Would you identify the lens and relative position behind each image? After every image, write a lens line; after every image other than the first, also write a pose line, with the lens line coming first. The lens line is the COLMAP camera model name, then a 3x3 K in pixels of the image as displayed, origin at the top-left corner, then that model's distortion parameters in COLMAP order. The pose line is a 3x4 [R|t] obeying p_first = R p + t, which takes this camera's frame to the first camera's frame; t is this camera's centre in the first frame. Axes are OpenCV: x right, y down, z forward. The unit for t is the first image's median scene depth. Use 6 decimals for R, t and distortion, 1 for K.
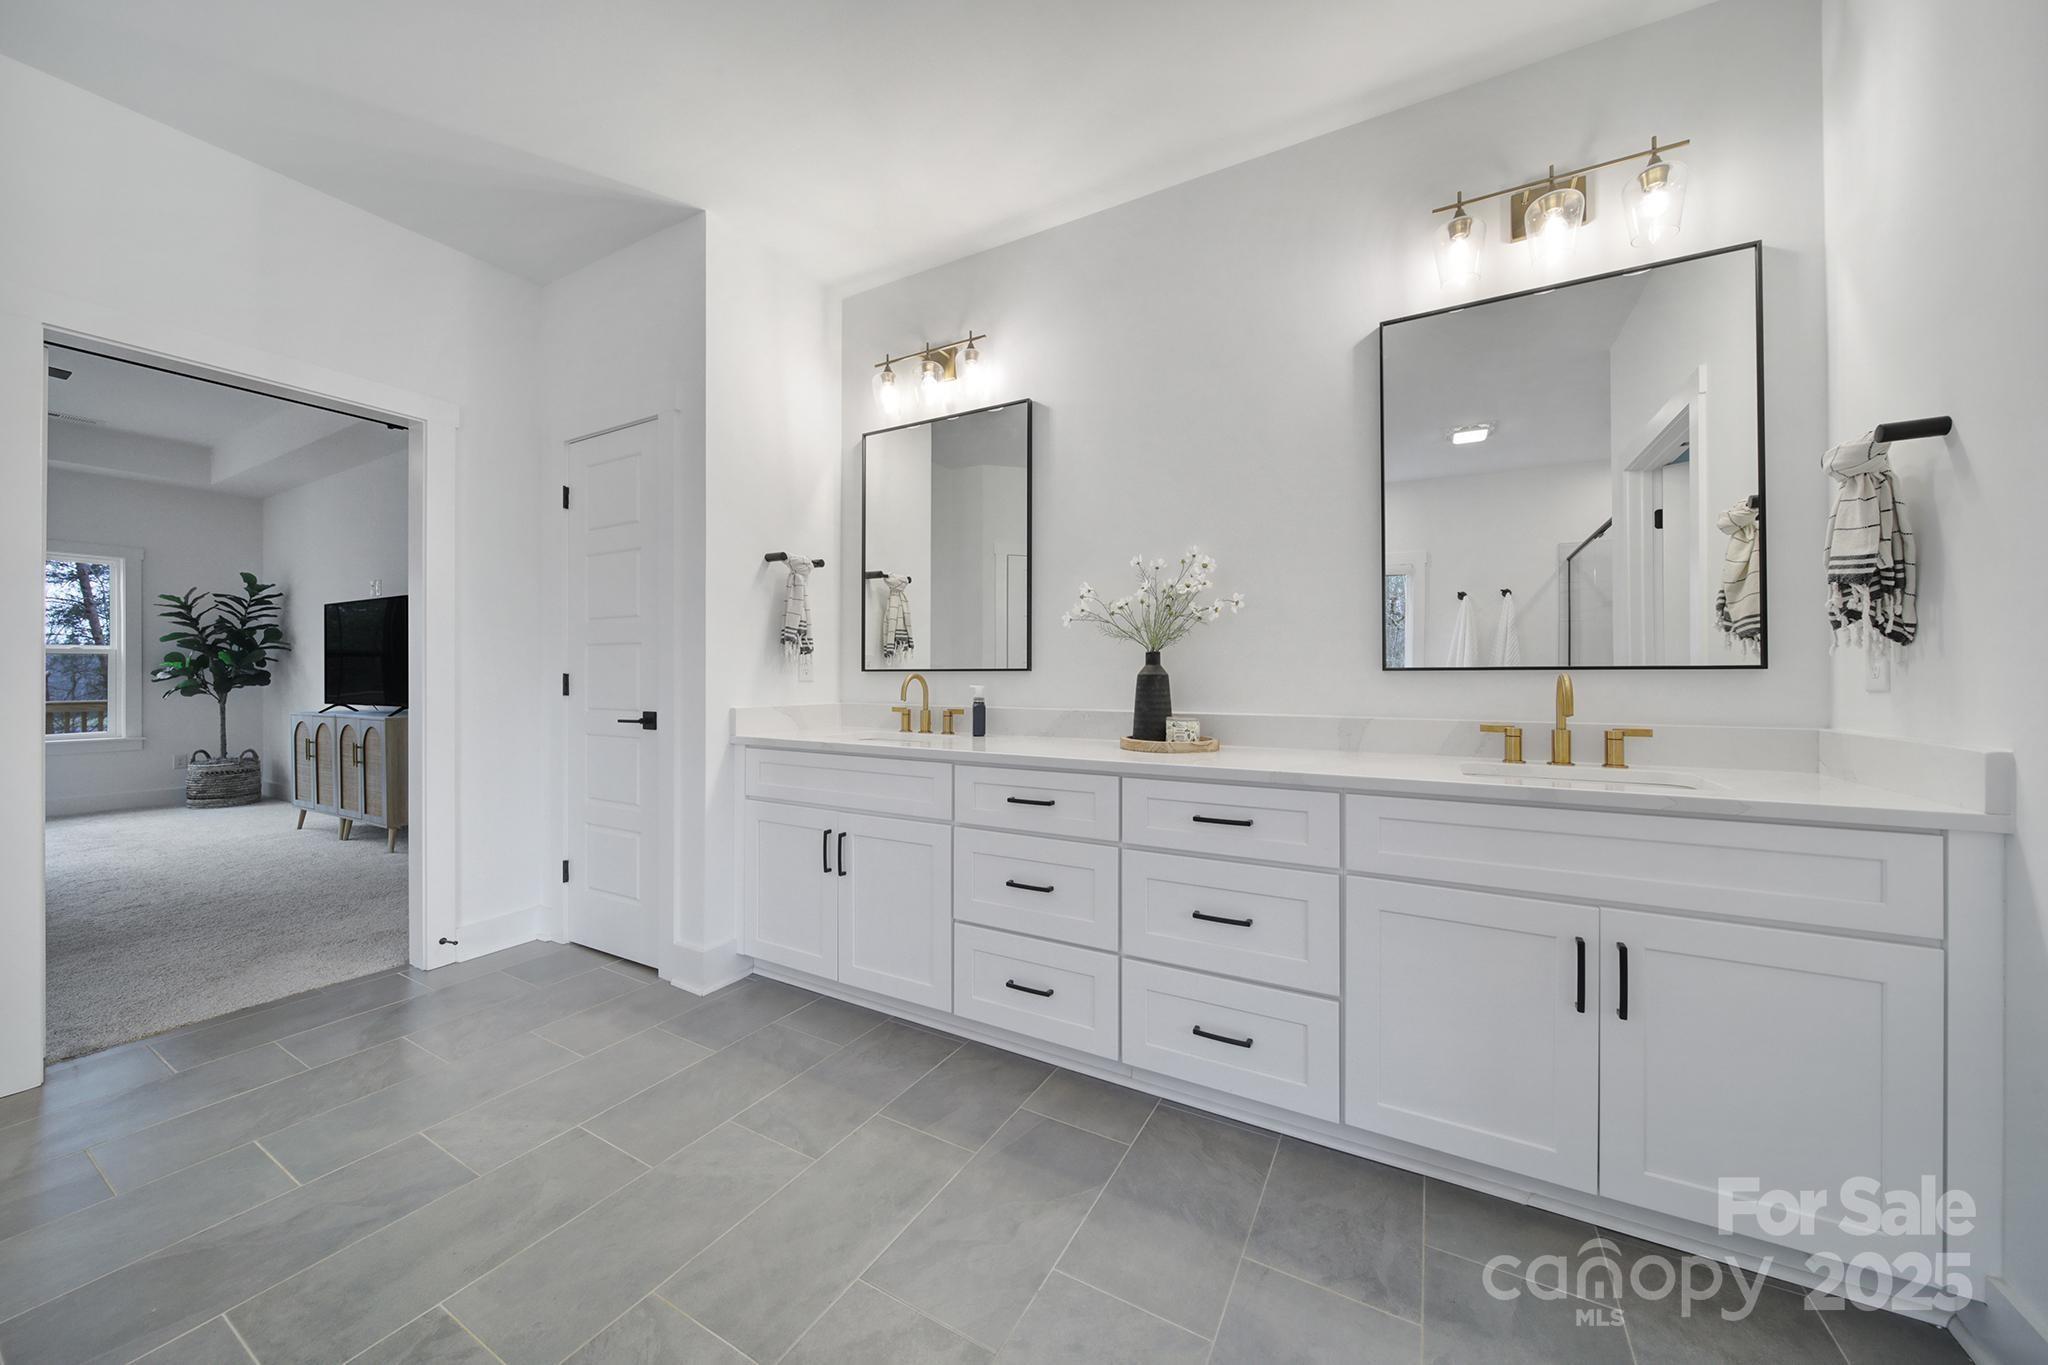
lens RADIAL K [[723.1, 0, 1032.0], [0, 723.1, 673.2], [0, 0, 1]] dist [-0.004785, 0.000164]
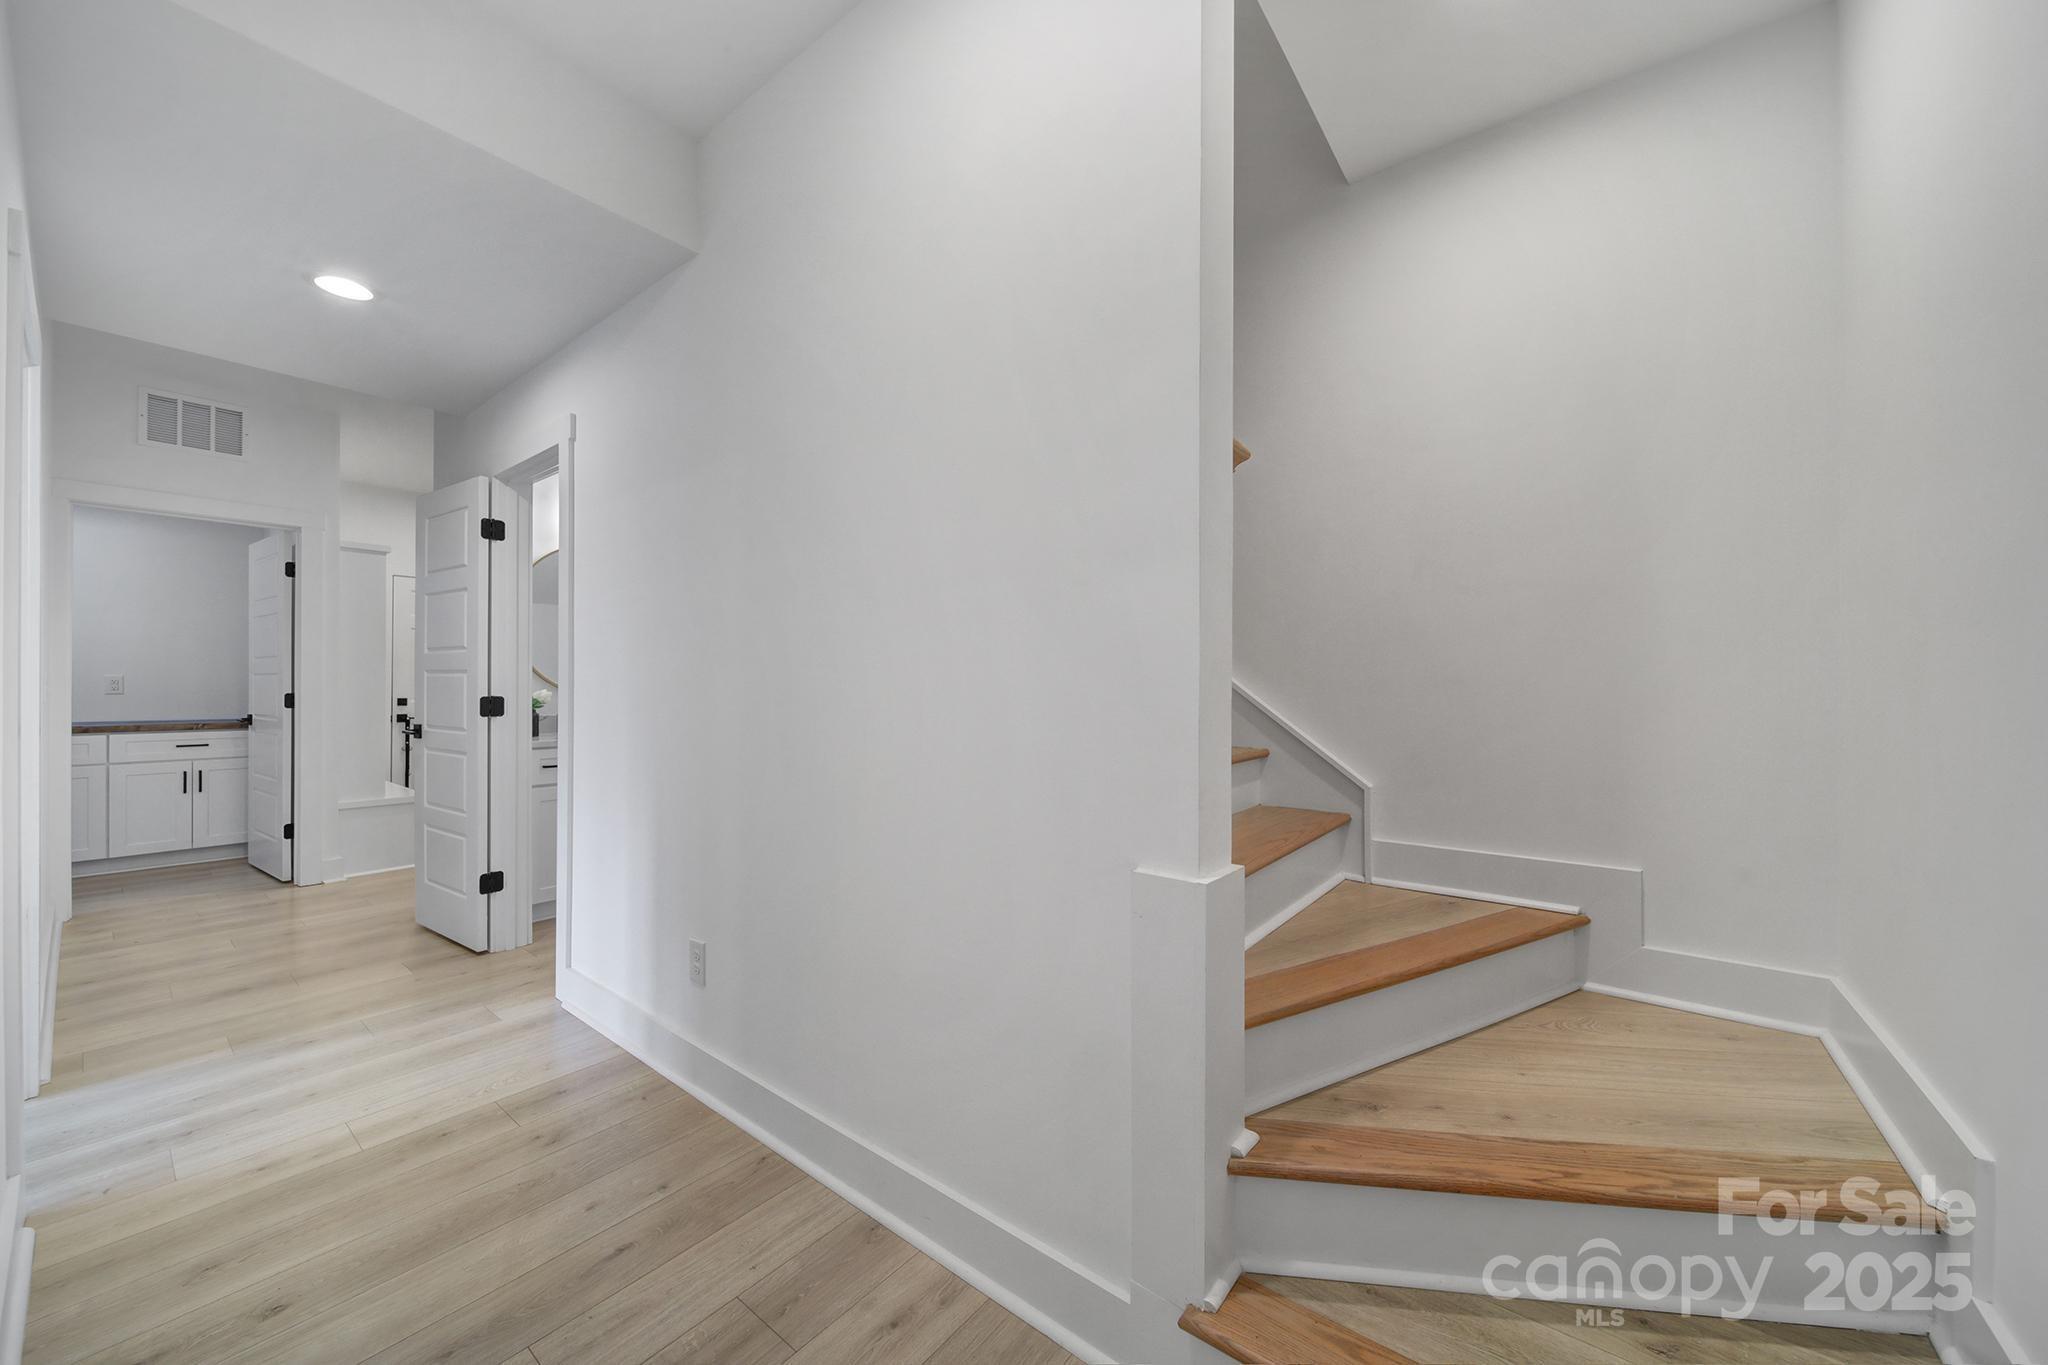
lens RADIAL K [[723.1, 0, 1028.0], [0, 723.1, 686.6], [0, 0, 1]] dist [-0.004785, 0.000164]
pose [[0.152738, 0.003062, 0.988262, -2.122156], [-0.005035, 0.999985, -0.002320, -0.064916], [-0.988254, -0.004621, 0.152751, -3.671675]]
